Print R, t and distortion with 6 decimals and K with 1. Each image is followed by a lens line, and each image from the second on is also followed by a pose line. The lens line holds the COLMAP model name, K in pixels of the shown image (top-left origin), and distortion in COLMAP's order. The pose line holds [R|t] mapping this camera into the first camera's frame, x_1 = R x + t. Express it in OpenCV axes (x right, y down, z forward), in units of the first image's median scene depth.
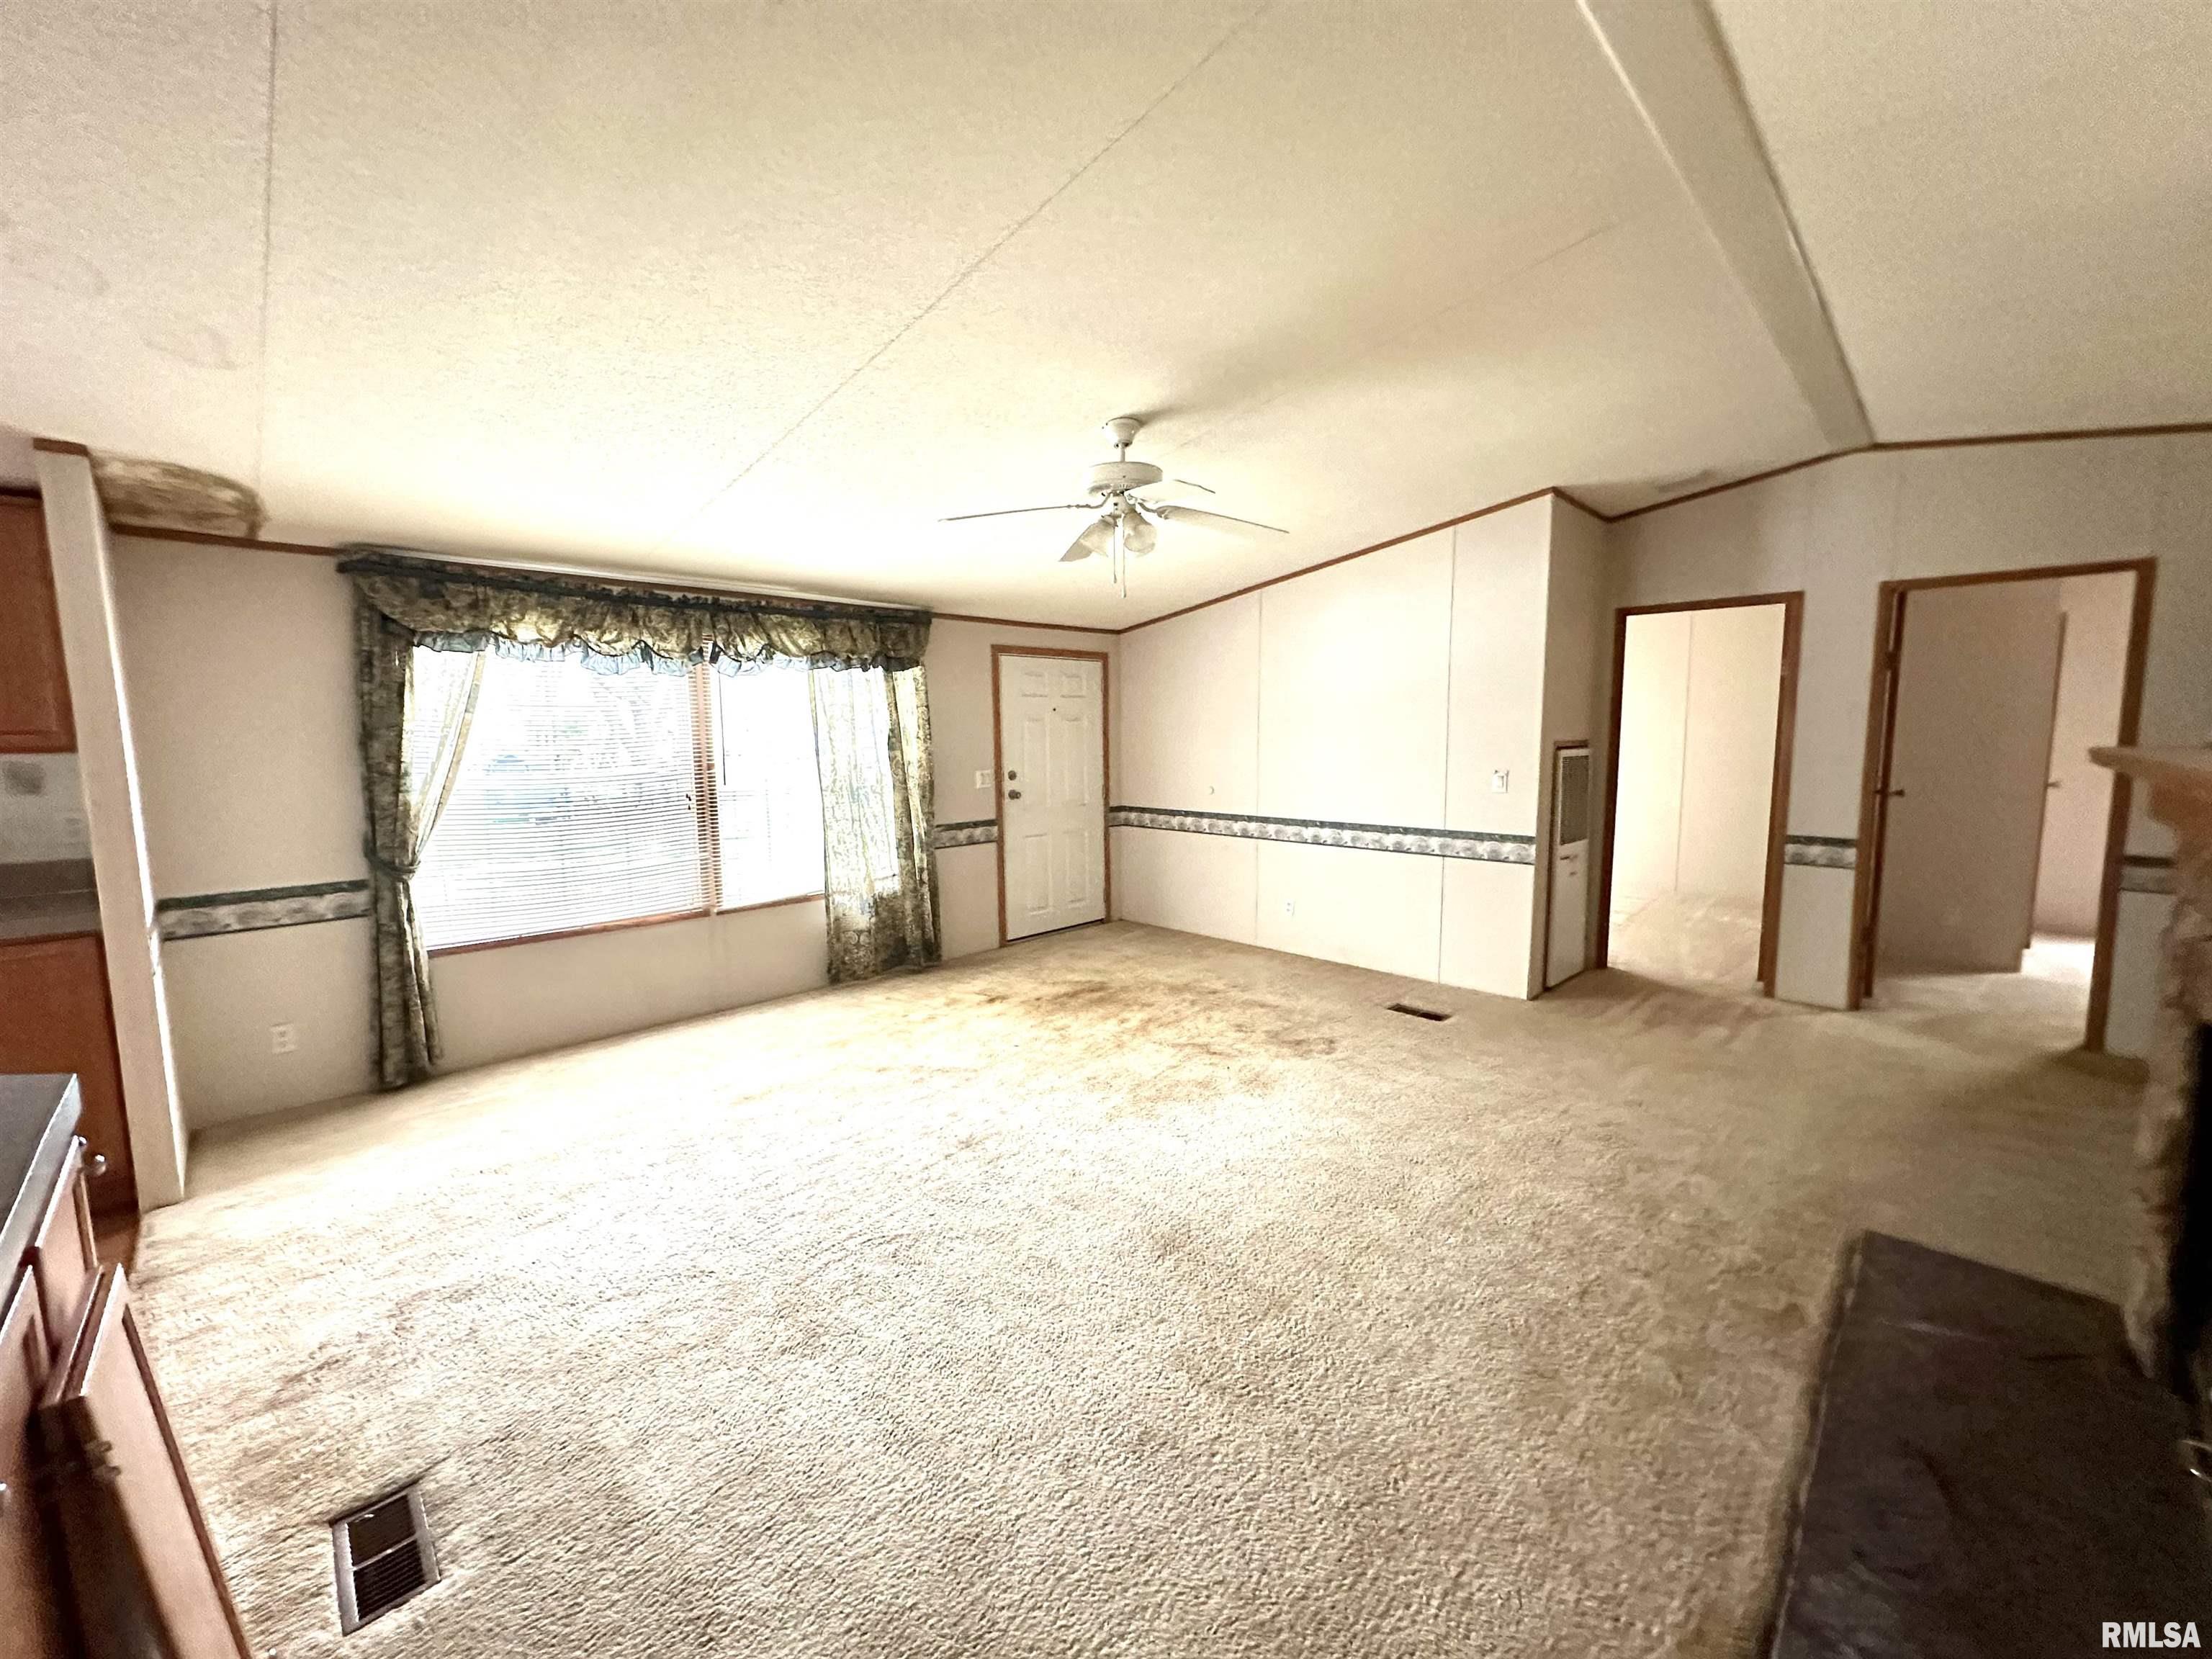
lens RADIAL K [[882.3, 0, 1103.0], [0, 882.3, 827.6], [0, 0, 1]] dist [-0.003348, 0.000077]
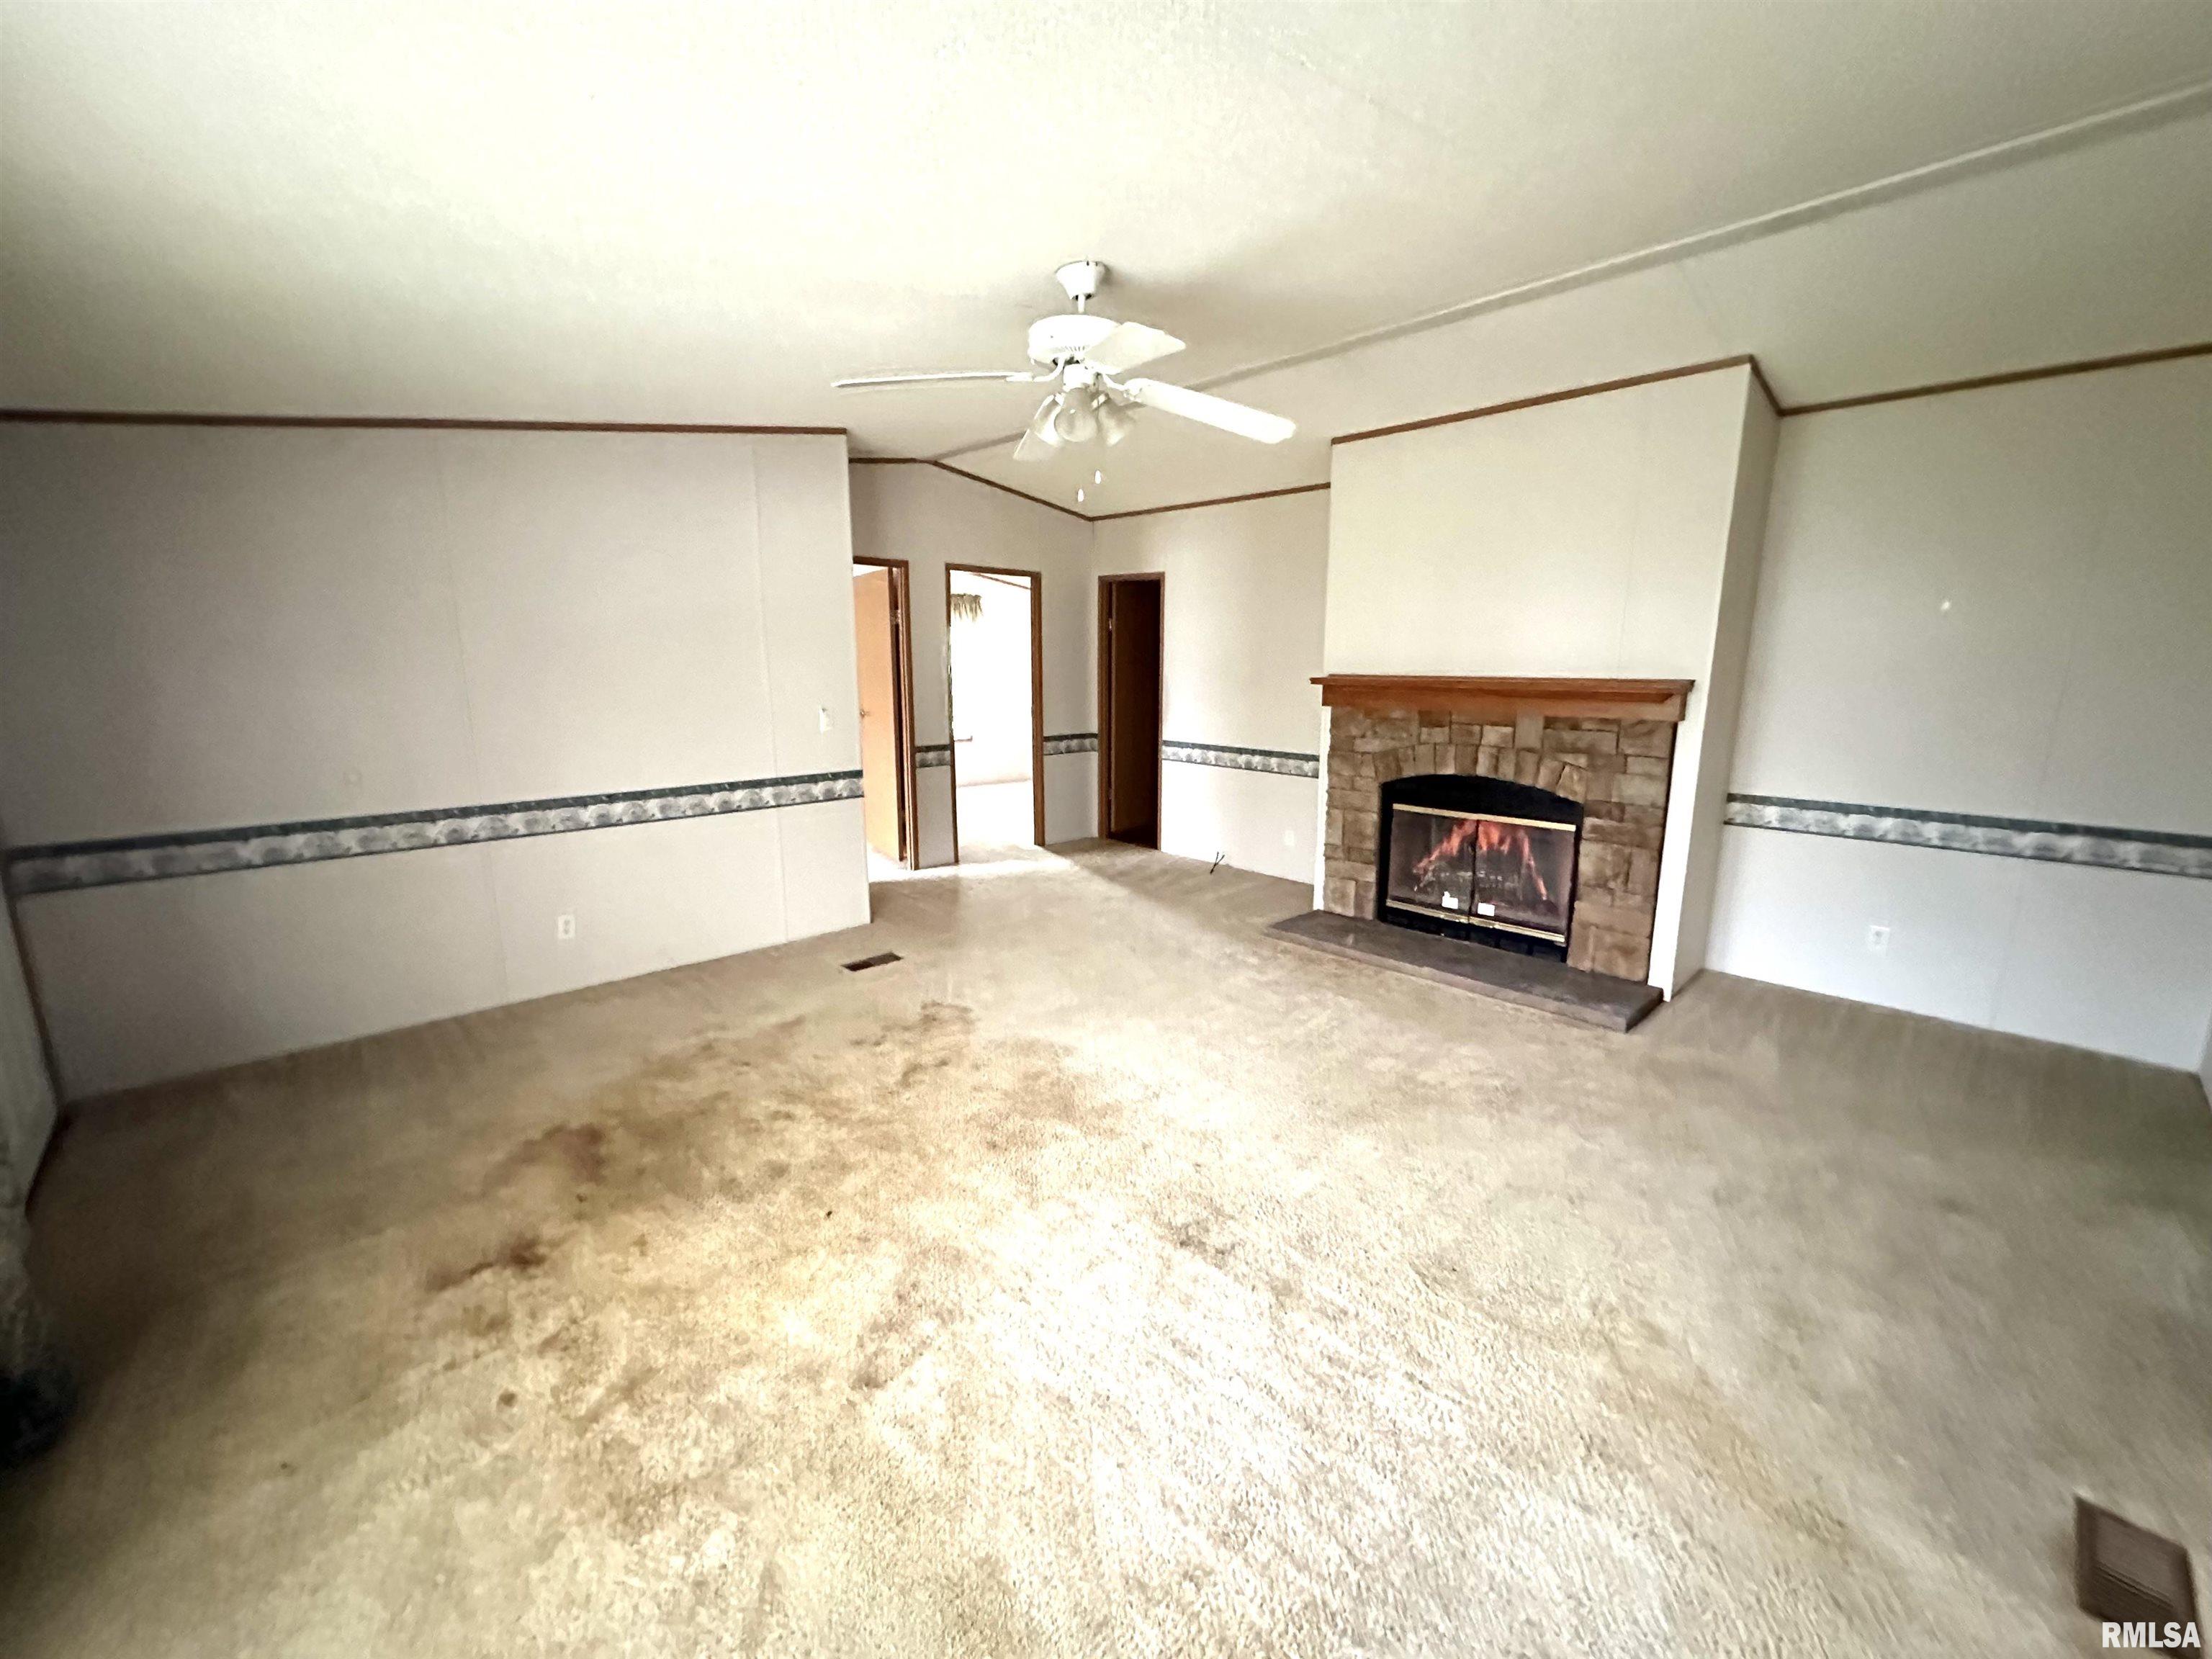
lens RADIAL K [[882.3, 0, 1103.0], [0, 882.3, 827.6], [0, 0, 1]] dist [-0.003348, 0.000077]
pose [[0.016677, -0.179891, 0.983545, -0.547898], [0.107482, 0.978304, 0.177110, -0.077035], [-0.994067, 0.102760, 0.035650, 0.677817]]
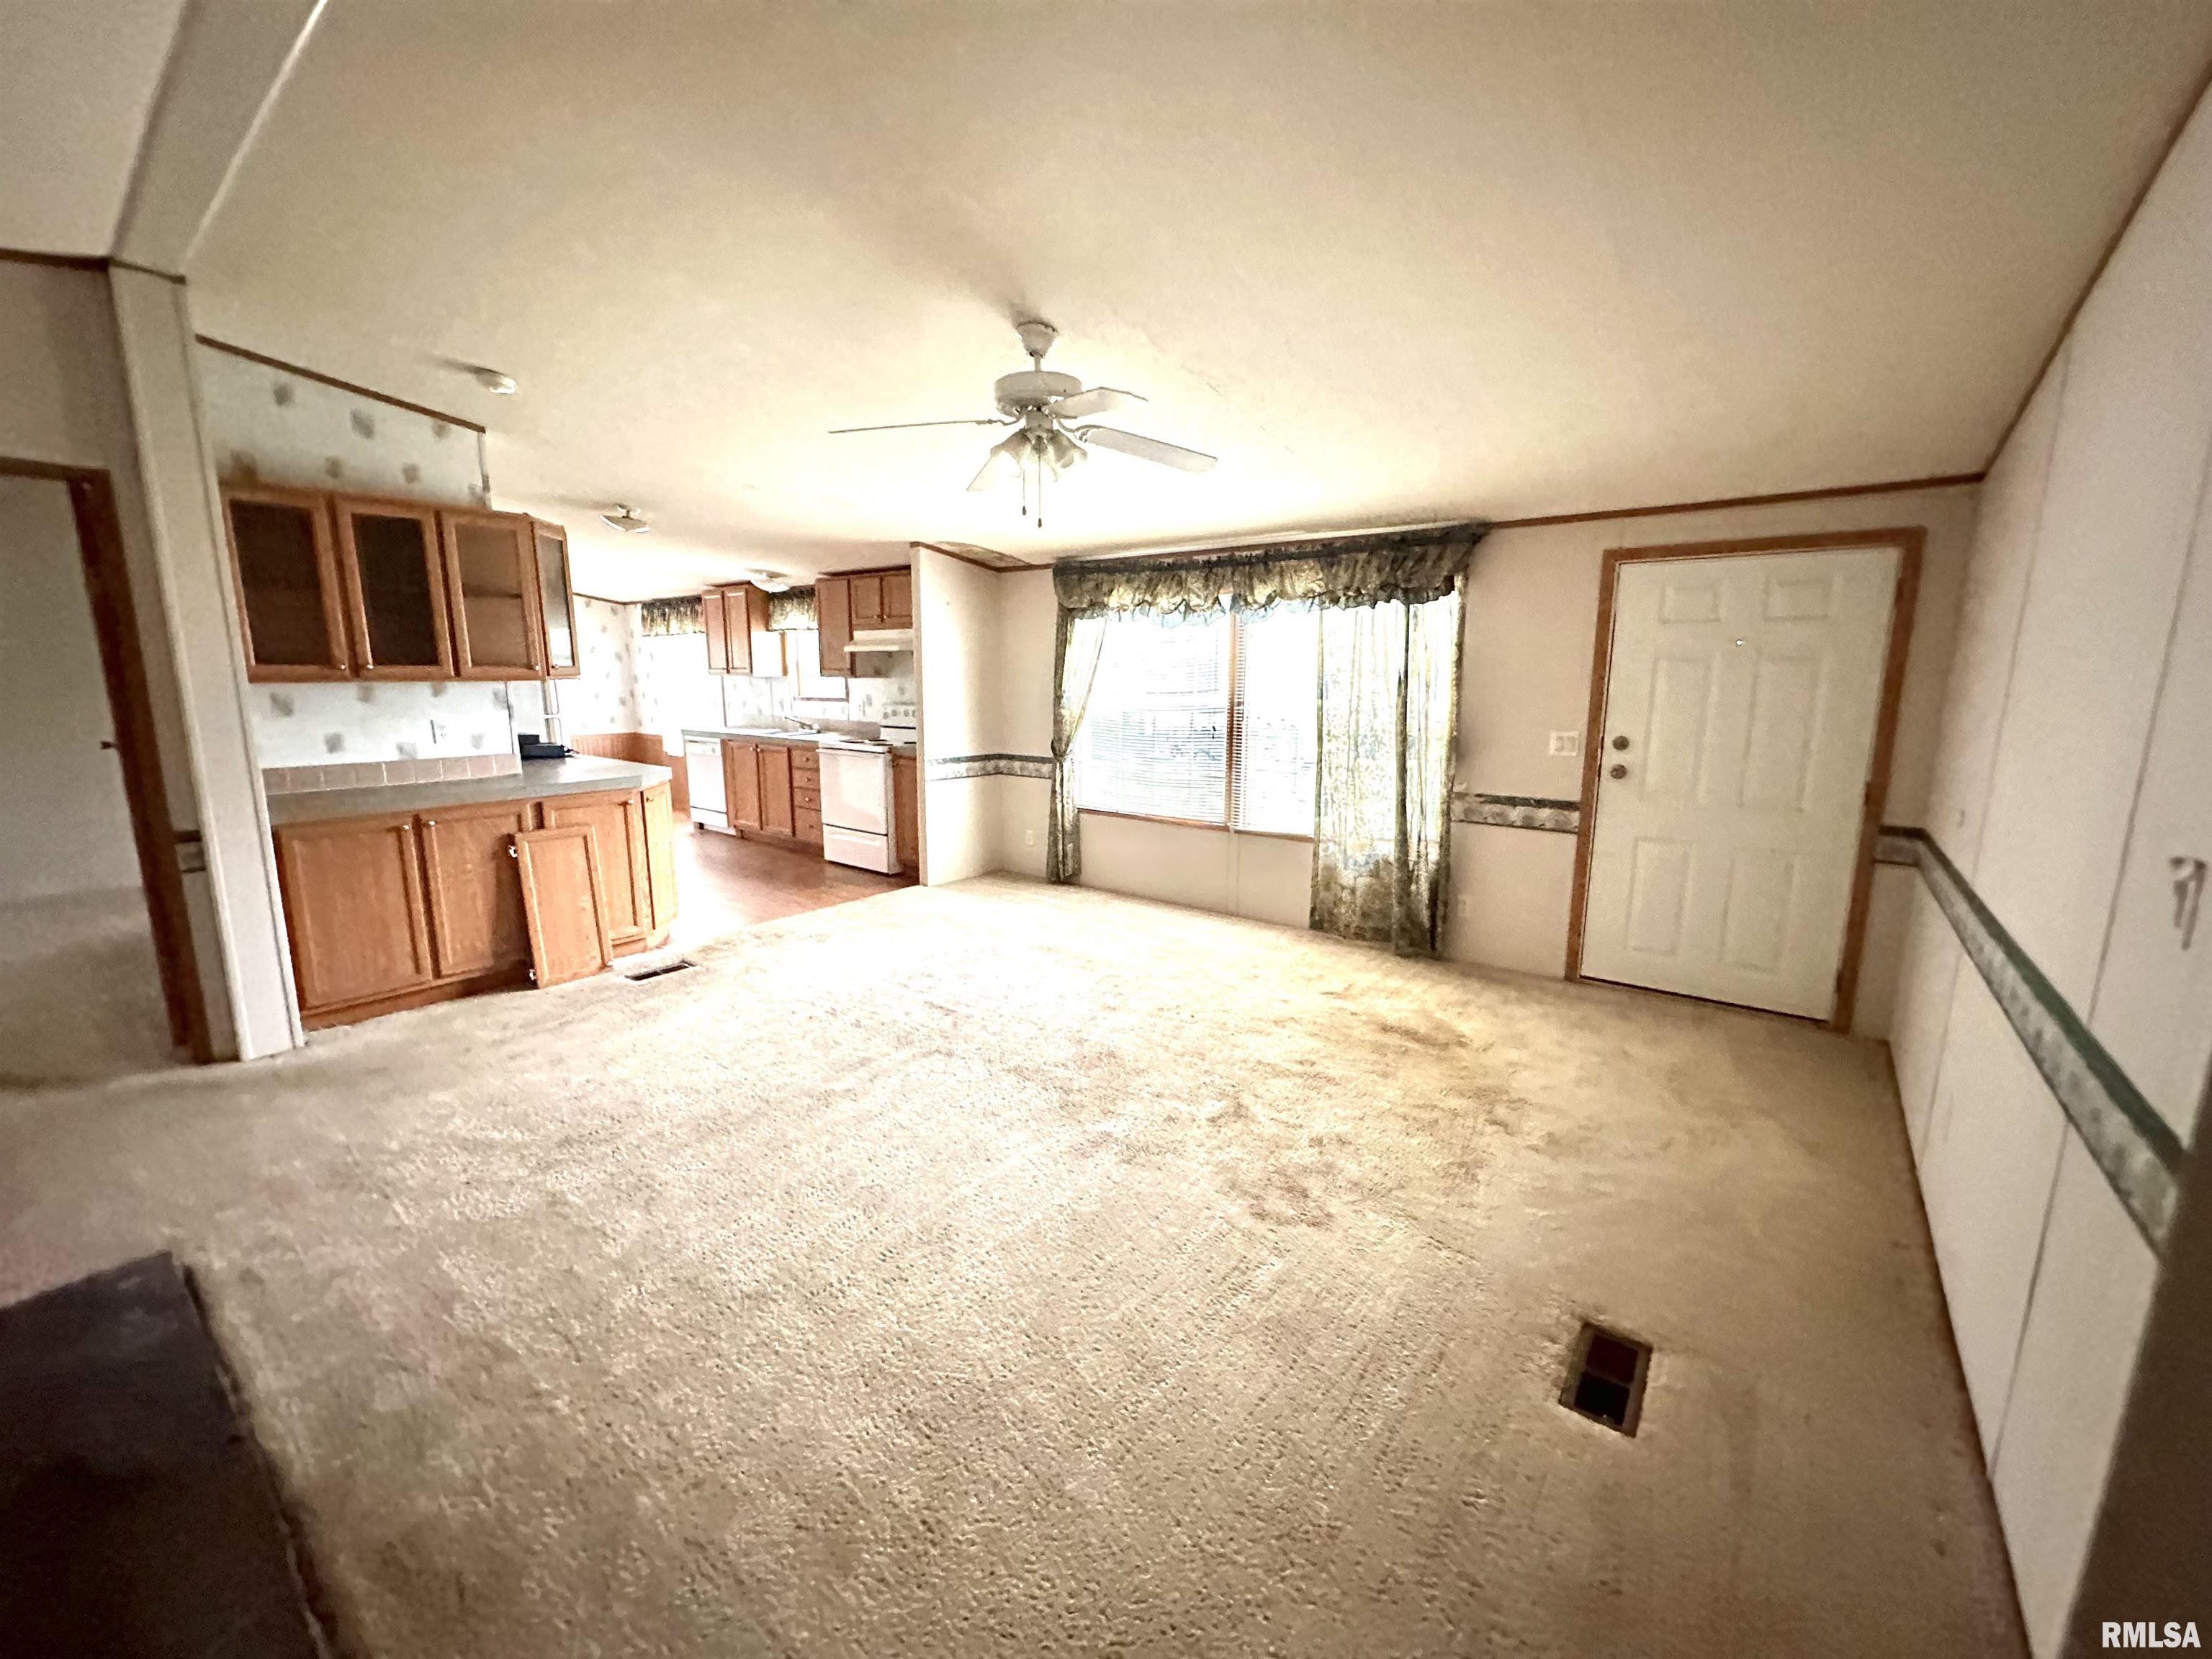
lens RADIAL K [[882.3, 0, 1103.0], [0, 882.3, 827.6], [0, 0, 1]] dist [-0.003348, 0.000077]
pose [[0.118700, 0.180262, -0.976430, 0.668582], [-0.114645, 0.979294, 0.166854, -0.080859], [0.986289, 0.092138, 0.136909, 0.667530]]
